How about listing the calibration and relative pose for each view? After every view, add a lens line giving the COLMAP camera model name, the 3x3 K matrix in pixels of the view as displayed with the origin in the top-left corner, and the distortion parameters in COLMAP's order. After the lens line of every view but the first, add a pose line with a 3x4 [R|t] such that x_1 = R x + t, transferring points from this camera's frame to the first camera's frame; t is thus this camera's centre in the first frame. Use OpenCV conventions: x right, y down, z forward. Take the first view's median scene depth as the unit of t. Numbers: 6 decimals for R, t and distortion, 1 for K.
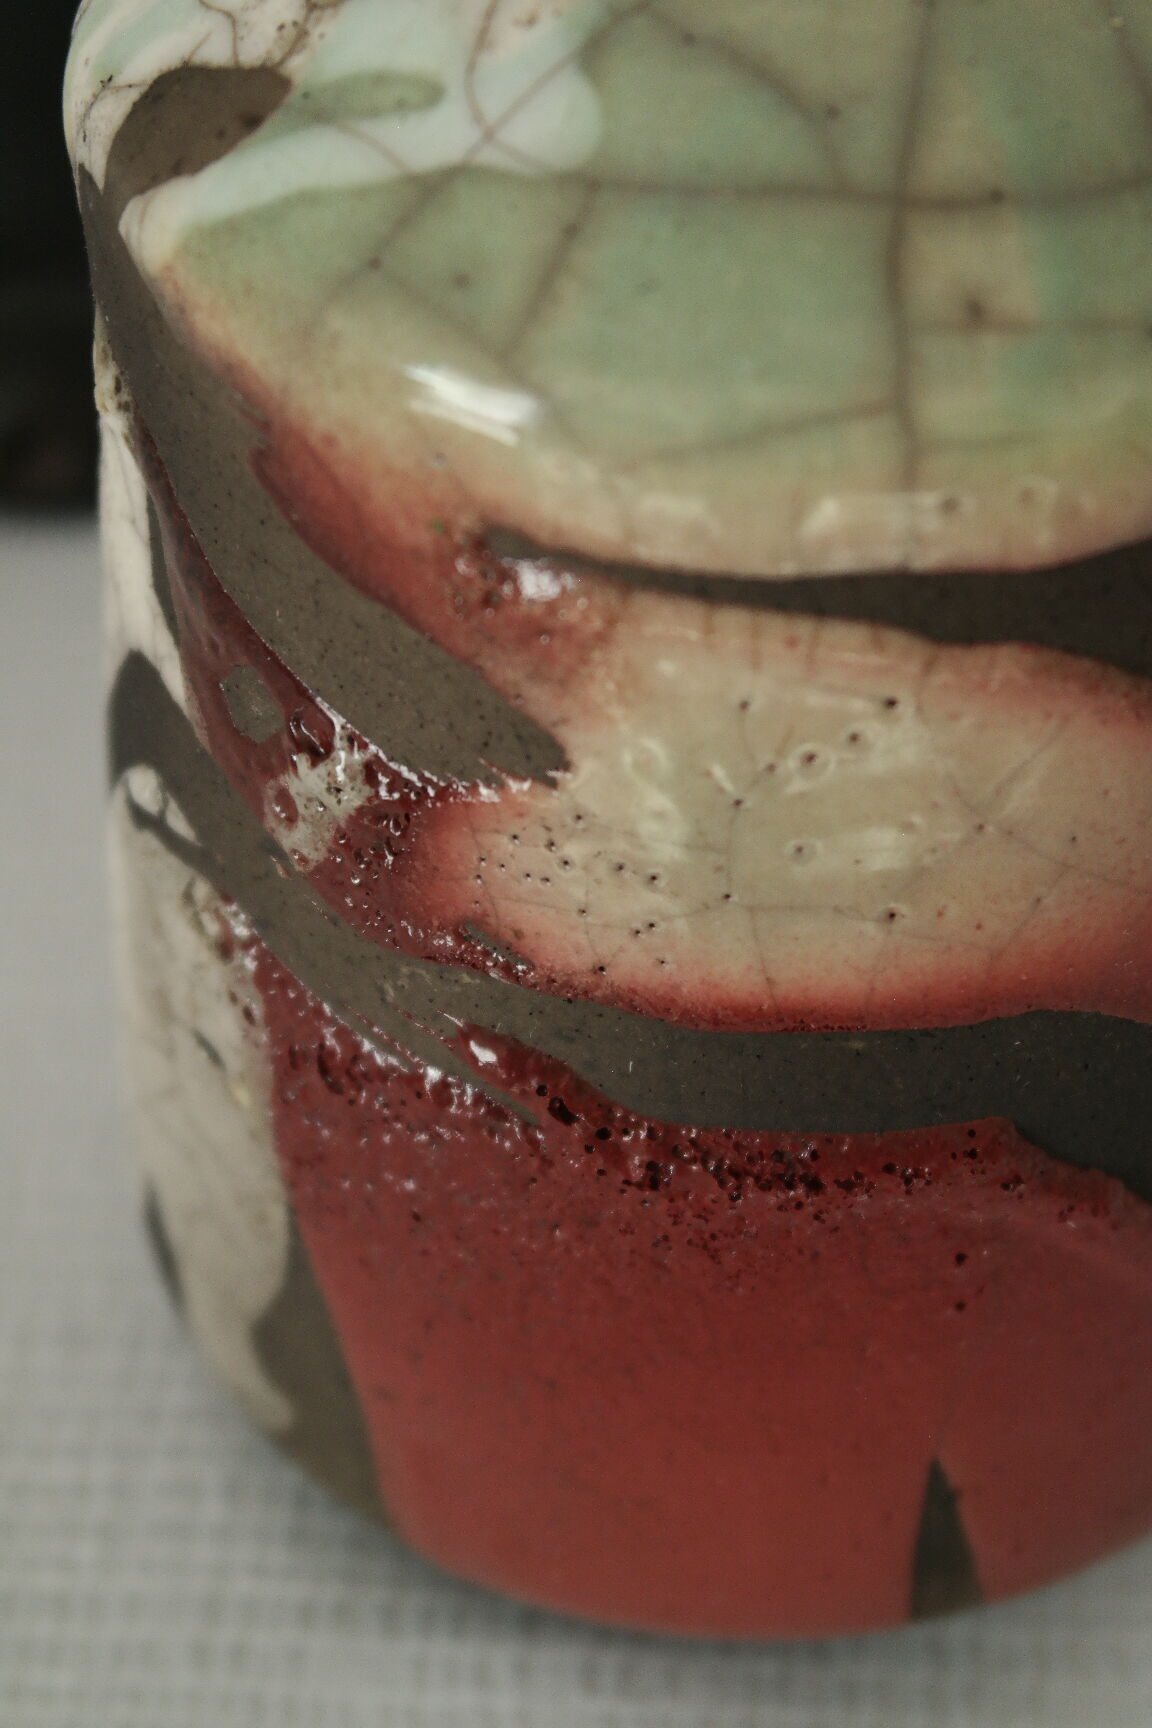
lens RADIAL K [[3362.6, 0, 575.1], [0, 3362.6, 862.2], [0, 0, 1]] dist [0.059165, 0.000000]
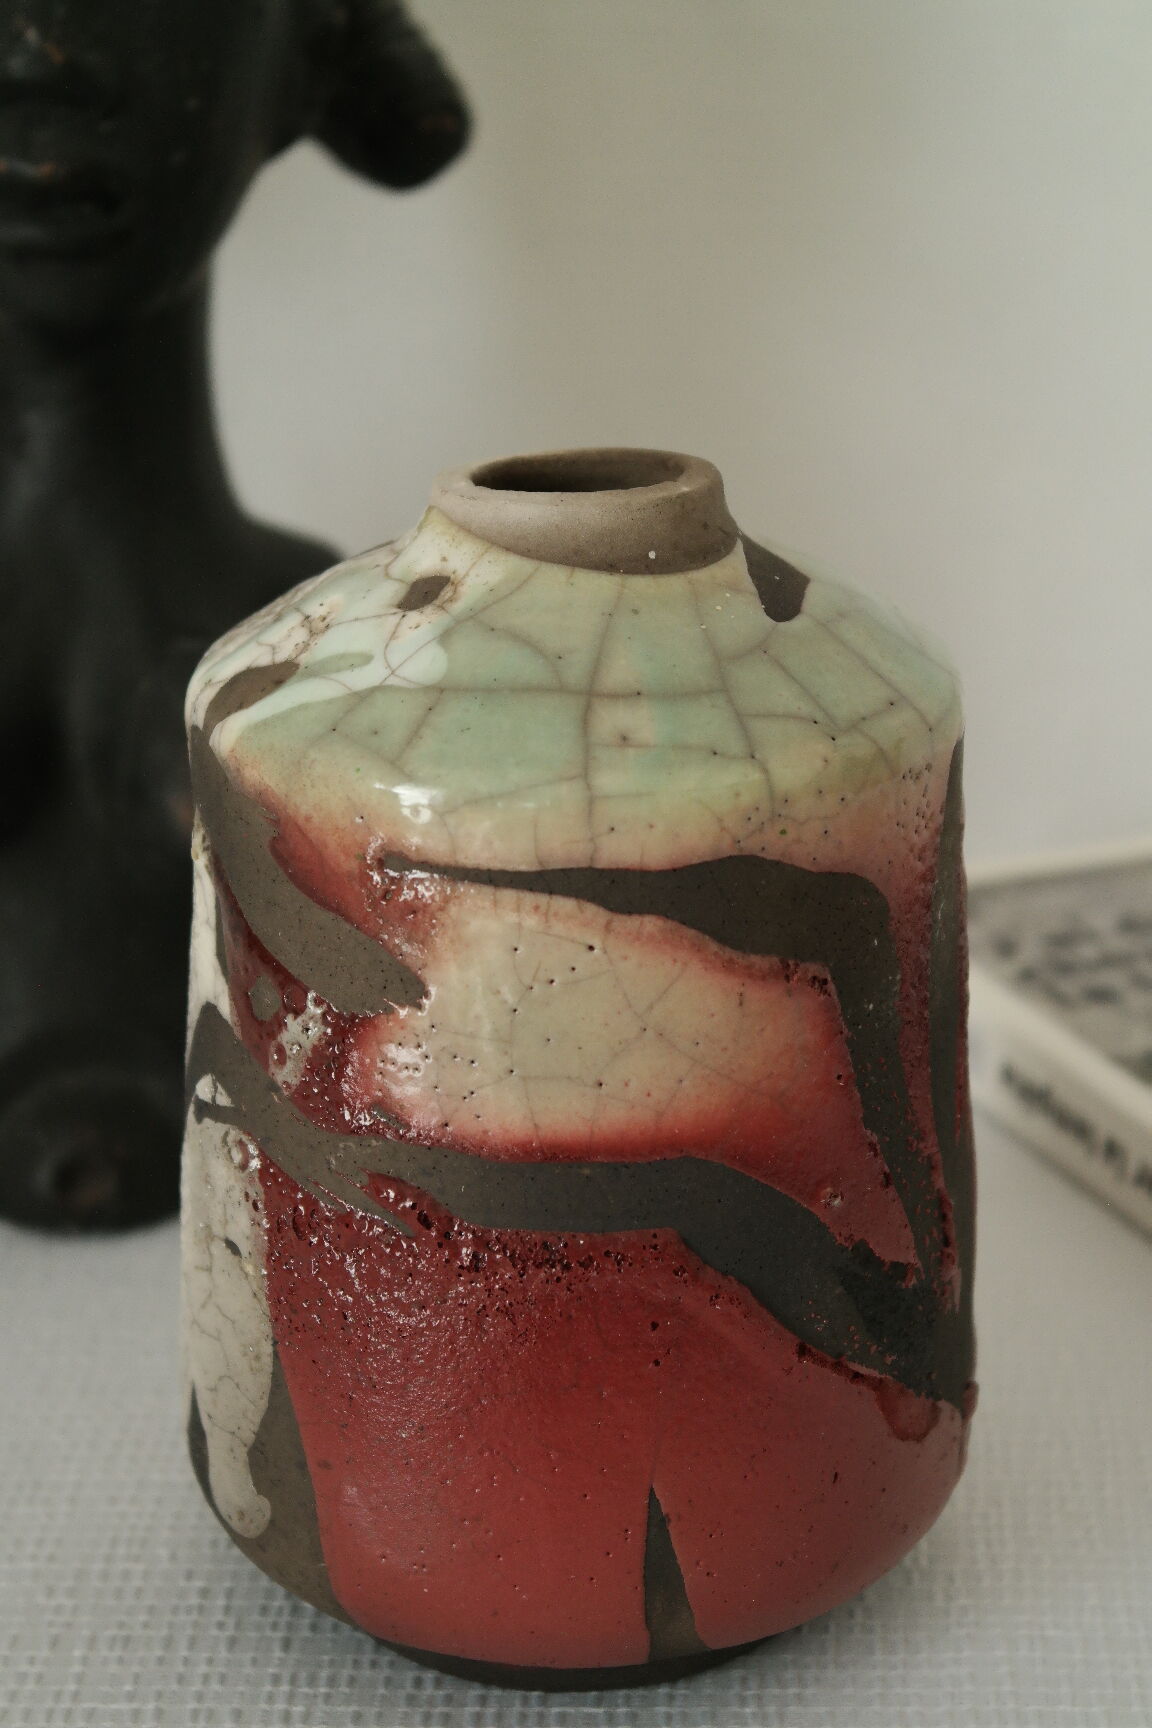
lens RADIAL K [[3362.6, 0, 570.7], [0, 3362.6, 839.9], [0, 0, 1]] dist [0.059165, 0.000000]
pose [[0.999344, 0.007956, -0.035330, 0.144361], [-0.021139, 0.920283, -0.390683, 0.625729], [0.029405, 0.391173, 0.919847, -0.770834]]
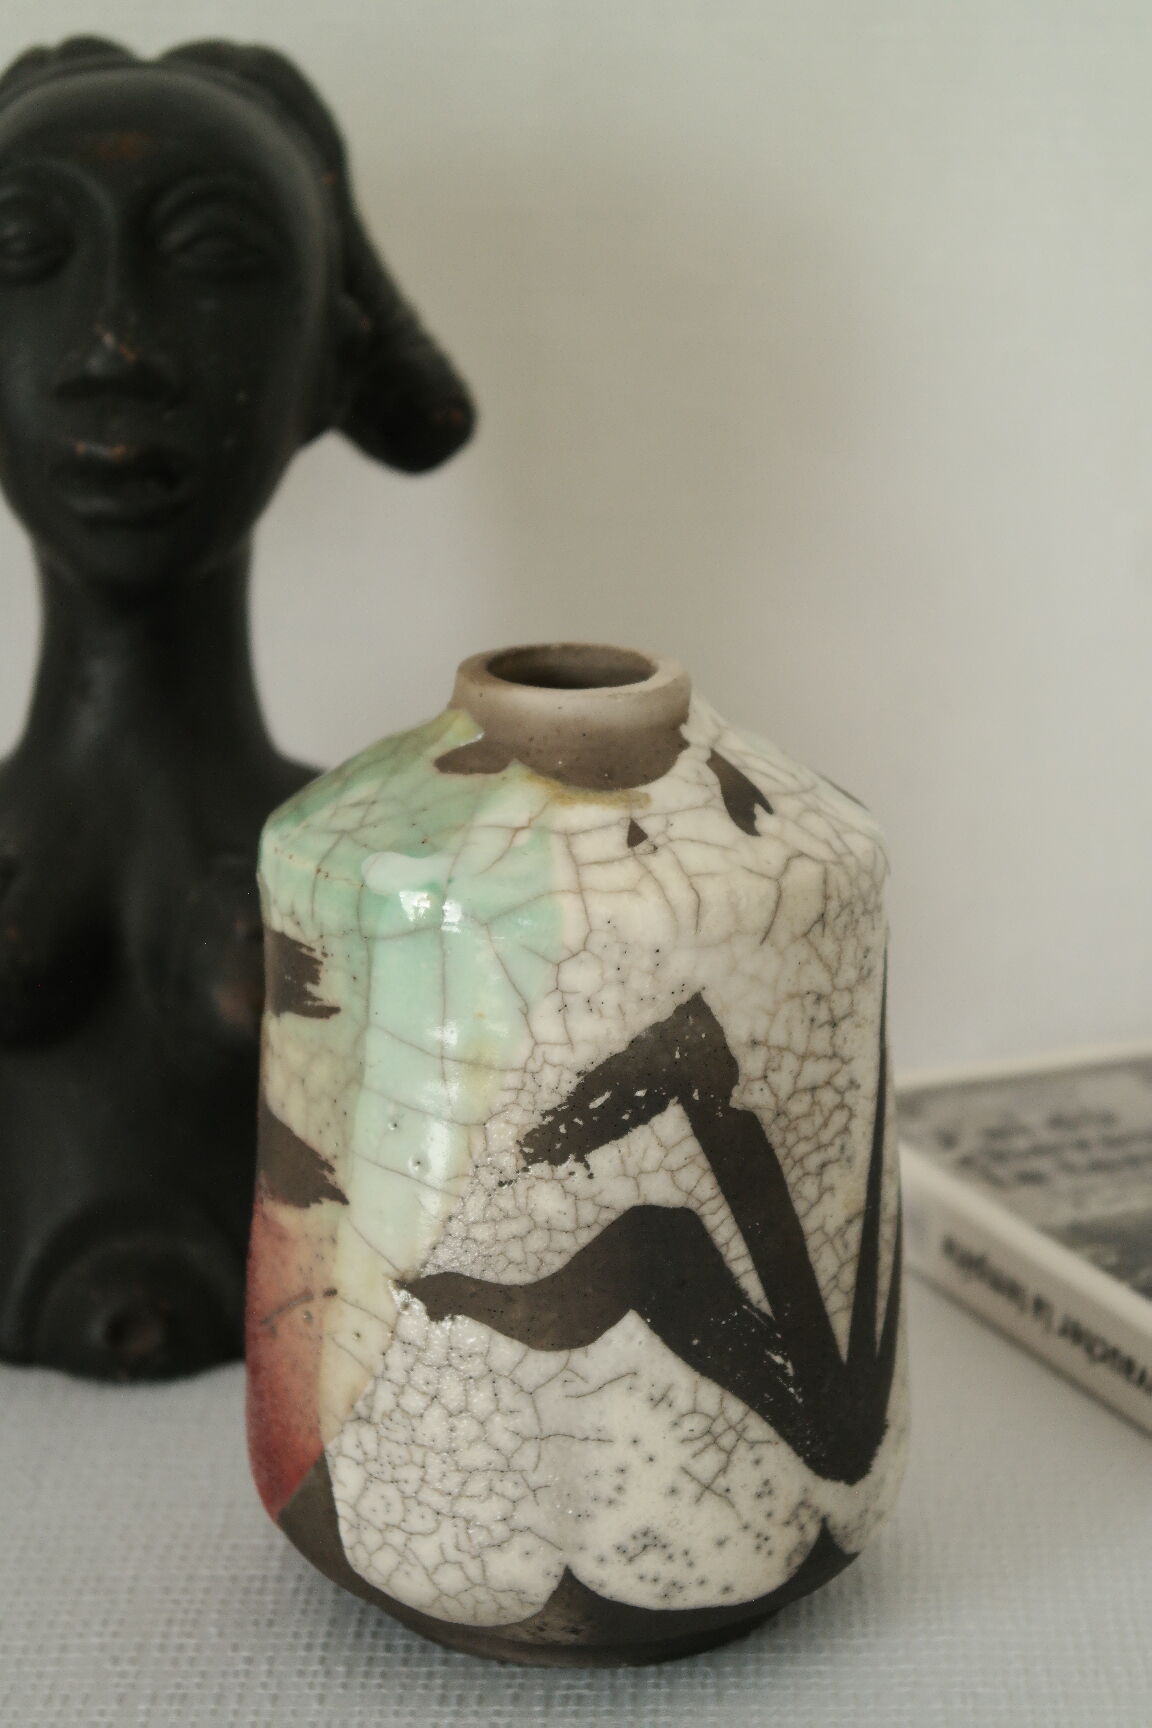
lens RADIAL K [[3362.6, 0, 569.6], [0, 3362.6, 852.3], [0, 0, 1]] dist [0.059165, 0.000000]
pose [[0.999593, 0.005116, -0.028051, 0.141082], [-0.017744, 0.881673, -0.471527, 0.881048], [0.022319, 0.471833, 0.881406, -1.084823]]
